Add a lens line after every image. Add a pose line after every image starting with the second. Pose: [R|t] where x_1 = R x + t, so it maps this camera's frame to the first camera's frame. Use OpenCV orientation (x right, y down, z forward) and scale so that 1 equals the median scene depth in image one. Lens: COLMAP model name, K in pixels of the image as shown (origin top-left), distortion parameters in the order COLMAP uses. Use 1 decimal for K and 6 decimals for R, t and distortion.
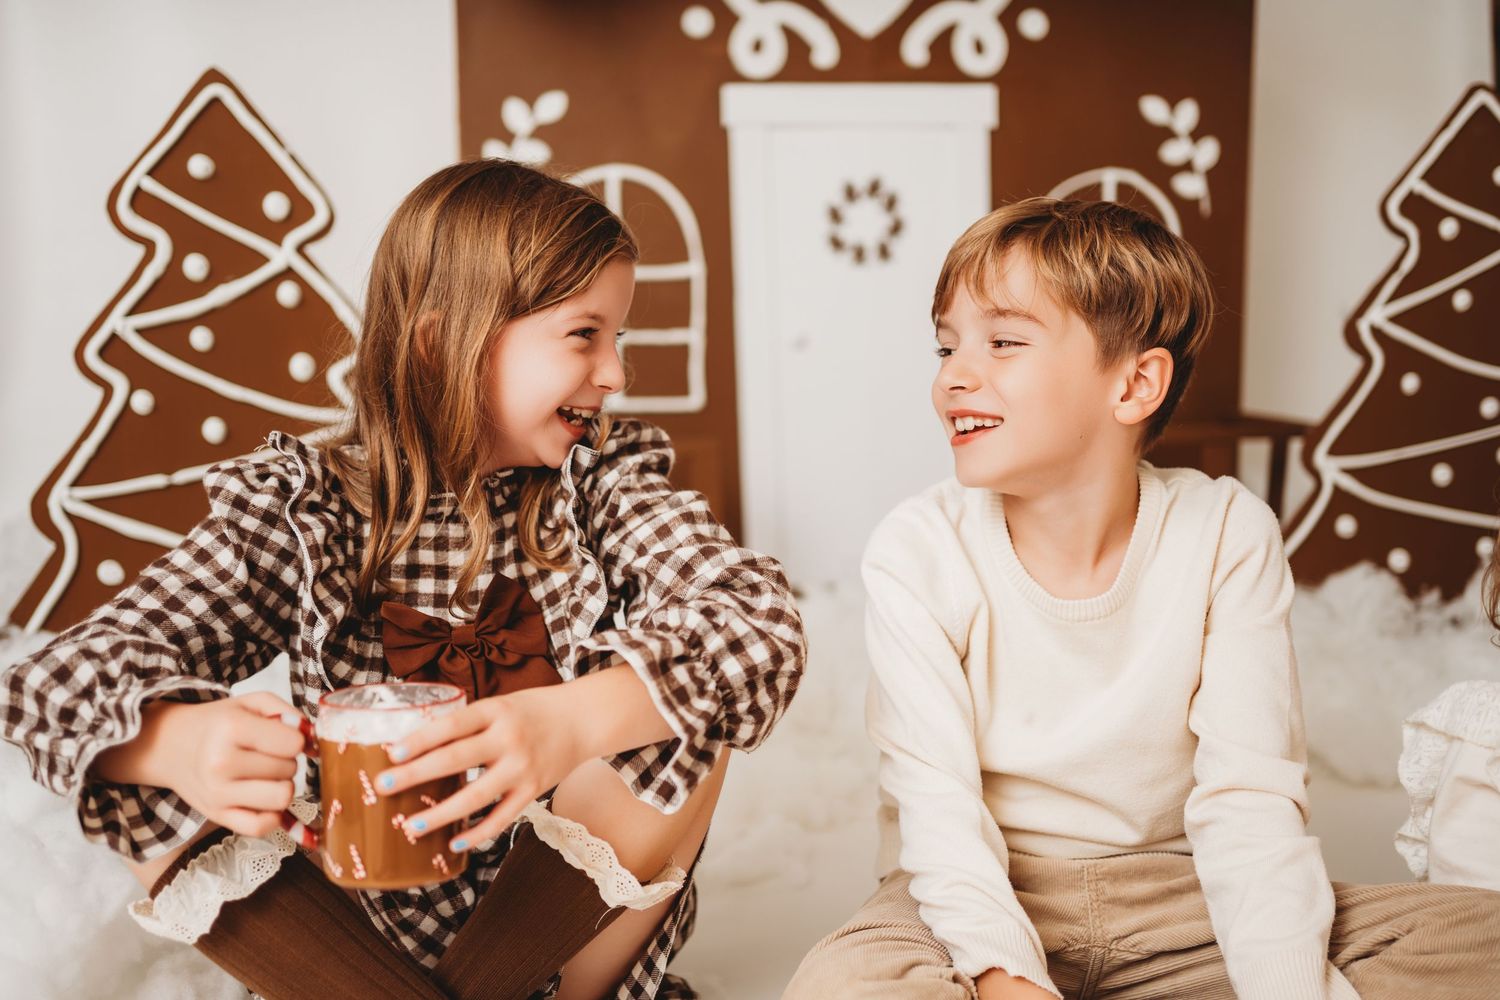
lens RADIAL K [[1638.0, 0, 747.6], [0, 1638.0, 526.3], [0, 0, 1]] dist [-0.006111, -0.002927]
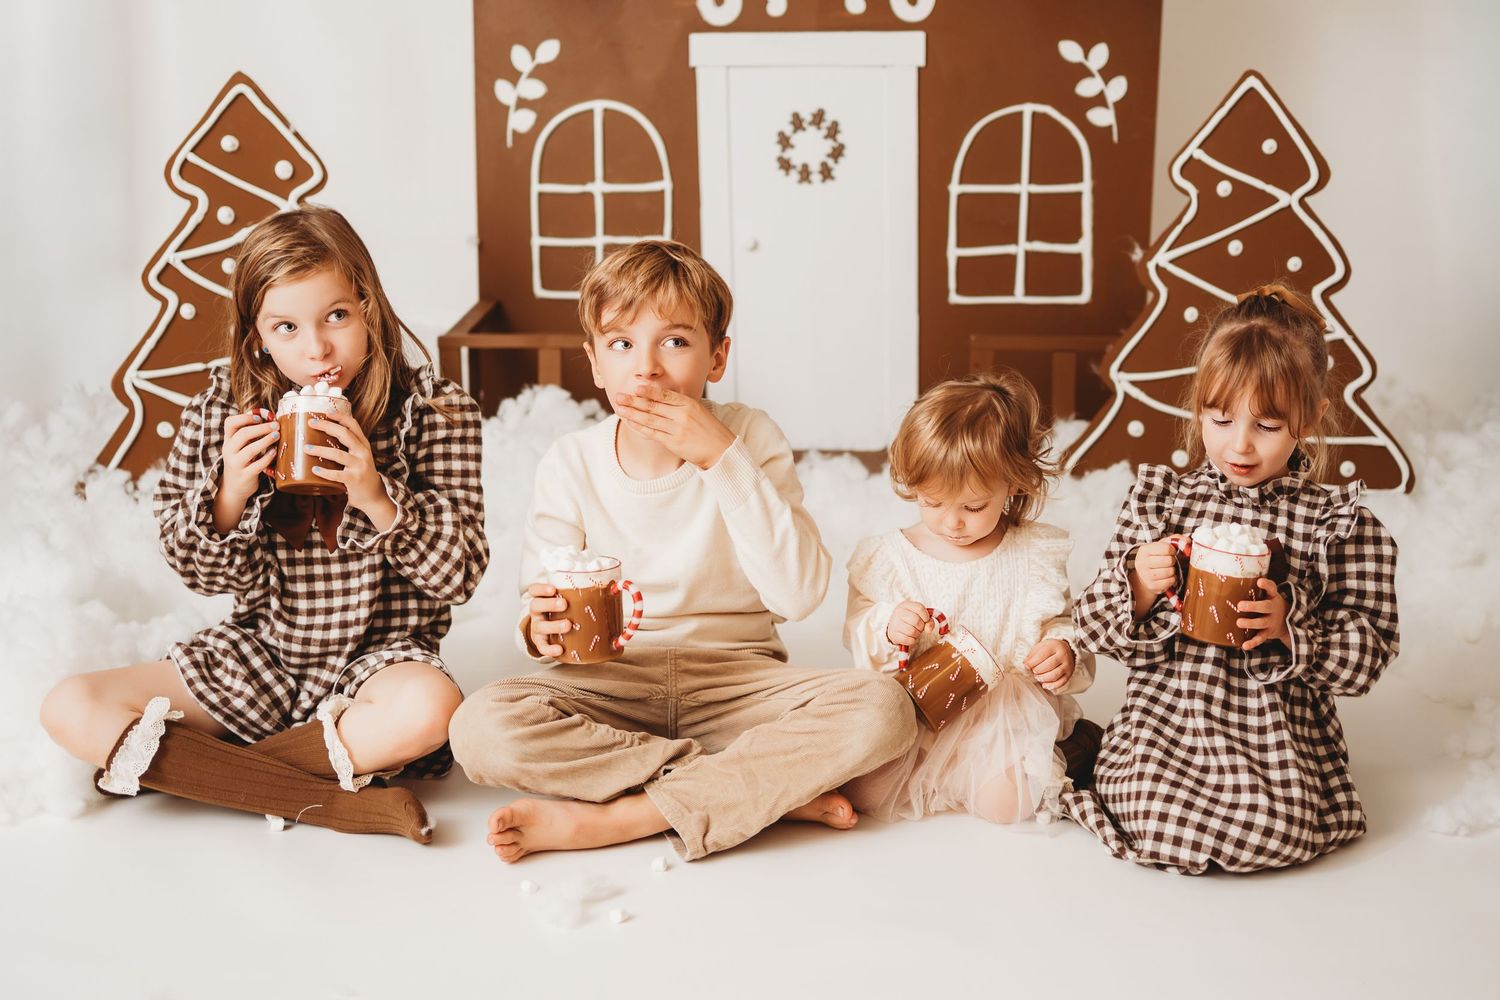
lens RADIAL K [[1946.6, 0, 772.1], [0, 1946.6, 491.2], [0, 0, 1]] dist [-0.014081, 0.002749]
pose [[0.984062, 0.052465, -0.169911, 0.355917], [-0.037456, 0.995204, 0.090368, -0.076682], [0.173837, -0.082563, 0.981307, -0.488253]]
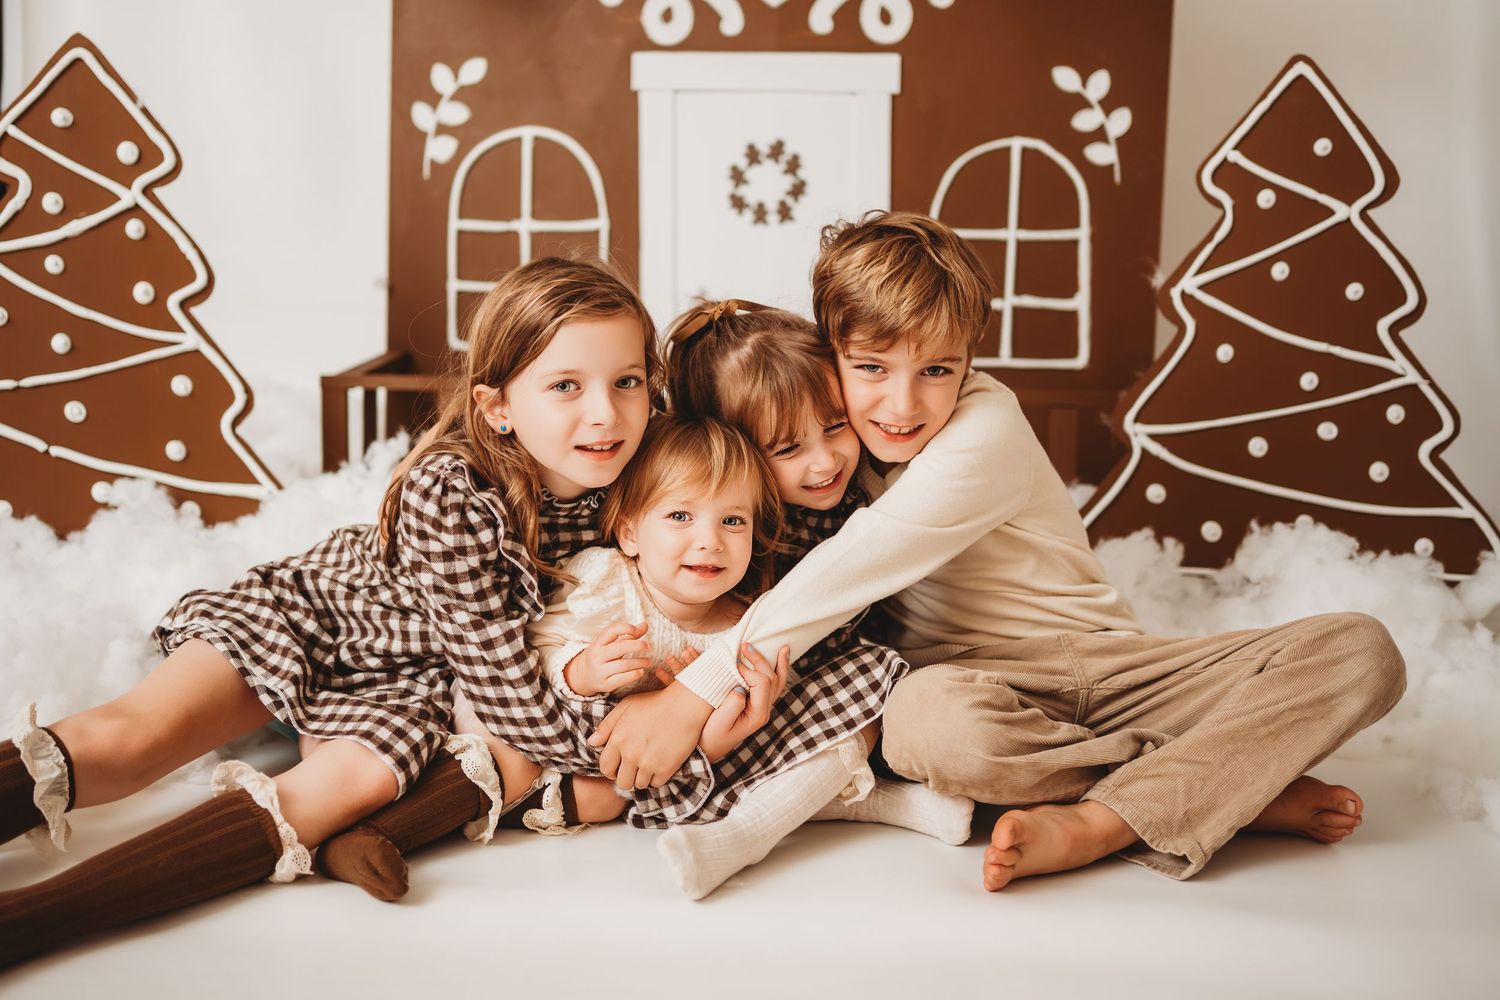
lens RADIAL K [[1716.5, 0, 704.1], [0, 1716.5, 439.2], [0, 0, 1]] dist [-0.022842, 0.117530]
pose [[0.977701, 0.051807, -0.203513, 0.314814], [-0.060229, 0.997556, -0.035407, 0.020663], [0.201181, 0.046875, 0.978432, -0.078664]]
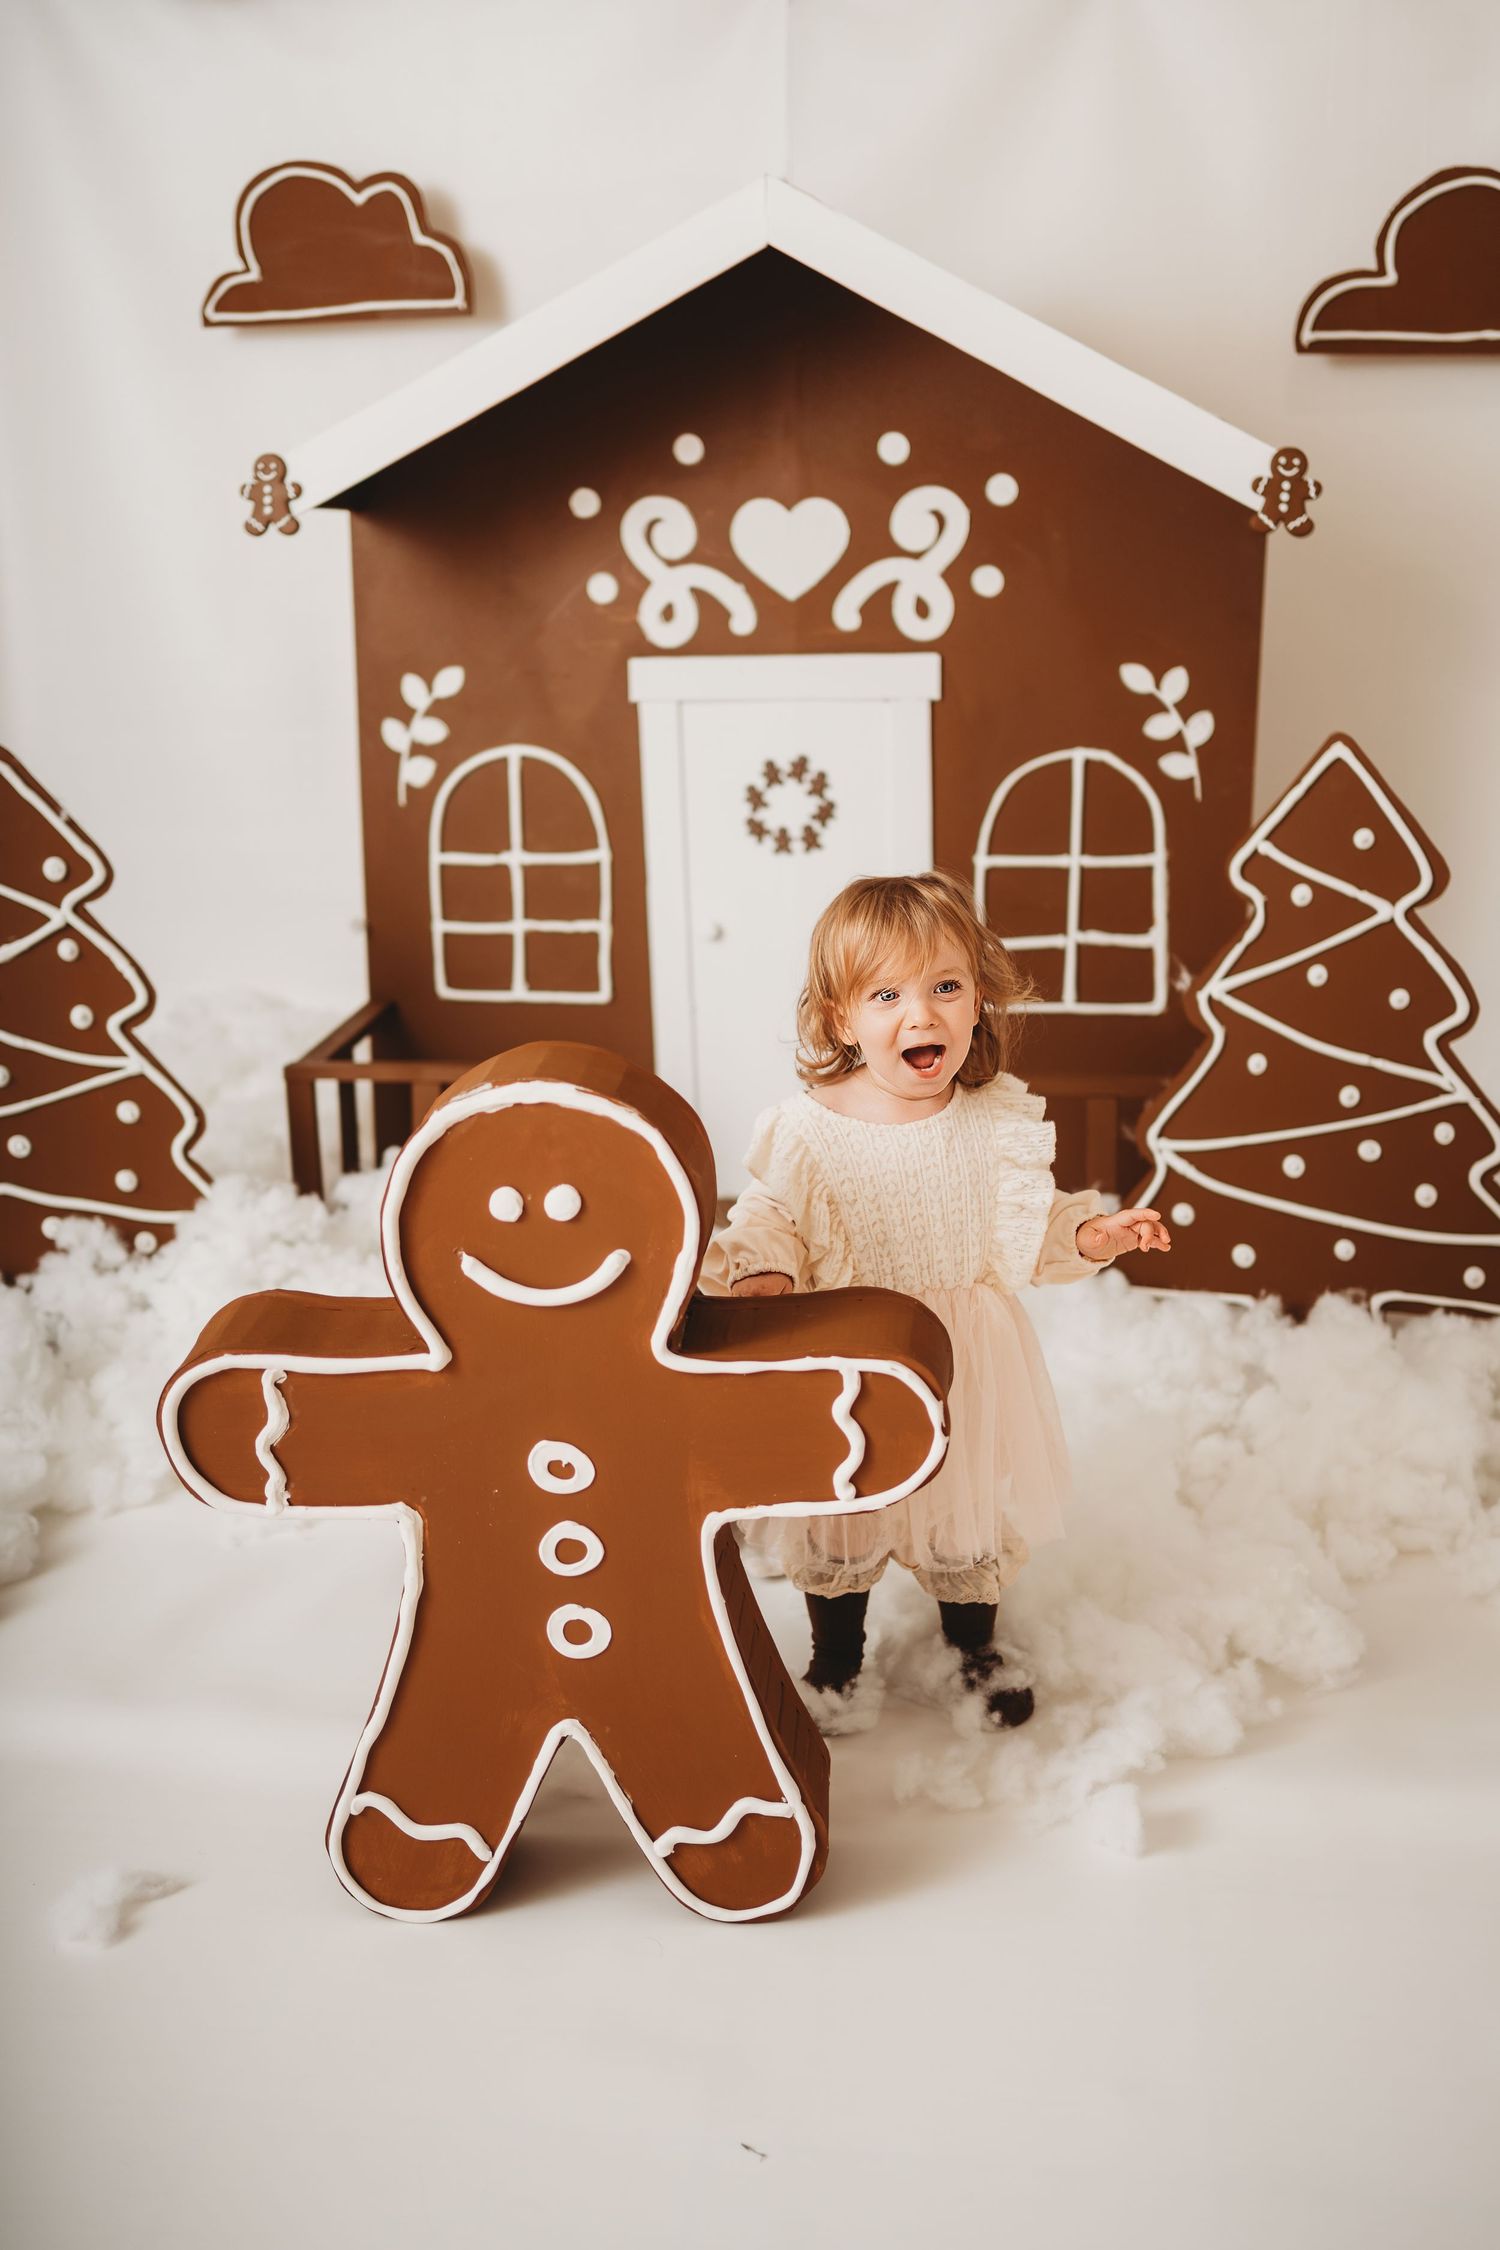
lens RADIAL K [[2361.4, 0, 743.0], [0, 2361.4, 1128.8], [0, 0, 1]] dist [-0.020822, 0.109400]
pose [[0.957529, 0.071919, -0.279222, 0.504570], [-0.038484, 0.991606, 0.123433, -0.202424], [0.285756, -0.107445, 0.952260, -0.308486]]
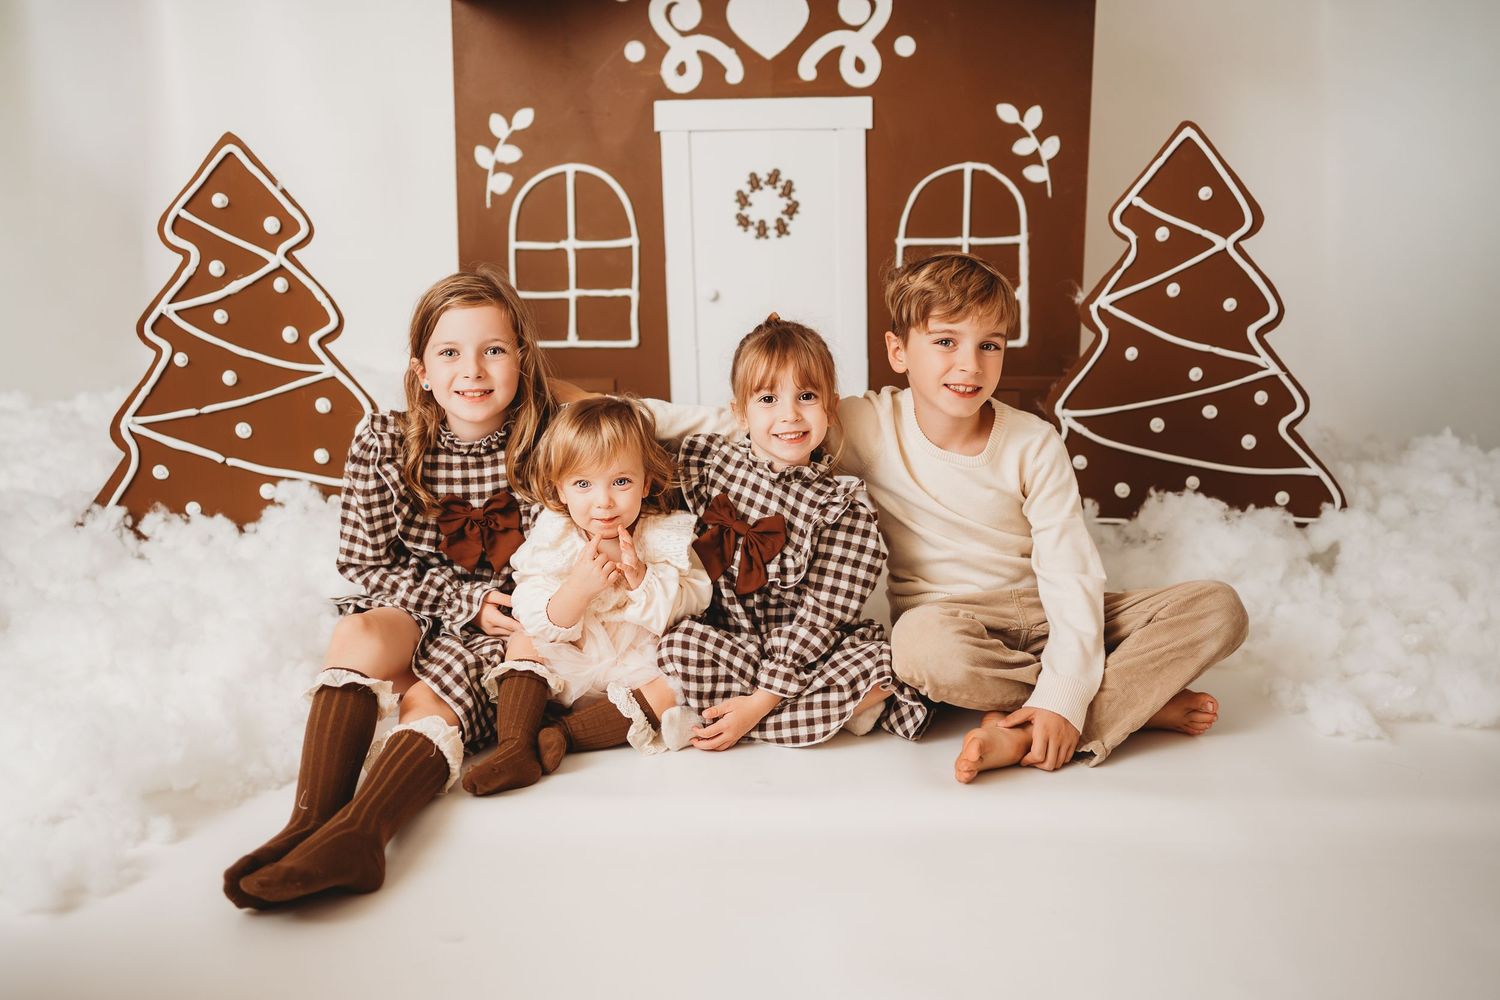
lens RADIAL K [[1620.3, 0, 715.3], [0, 1620.3, 480.3], [0, 0, 1]] dist [-0.023885, 0.128413]
pose [[0.983775, 0.038629, -0.175196, 0.314288], [-0.027334, 0.997416, 0.066434, -0.064527], [0.177310, -0.060568, 0.982290, -0.315466]]
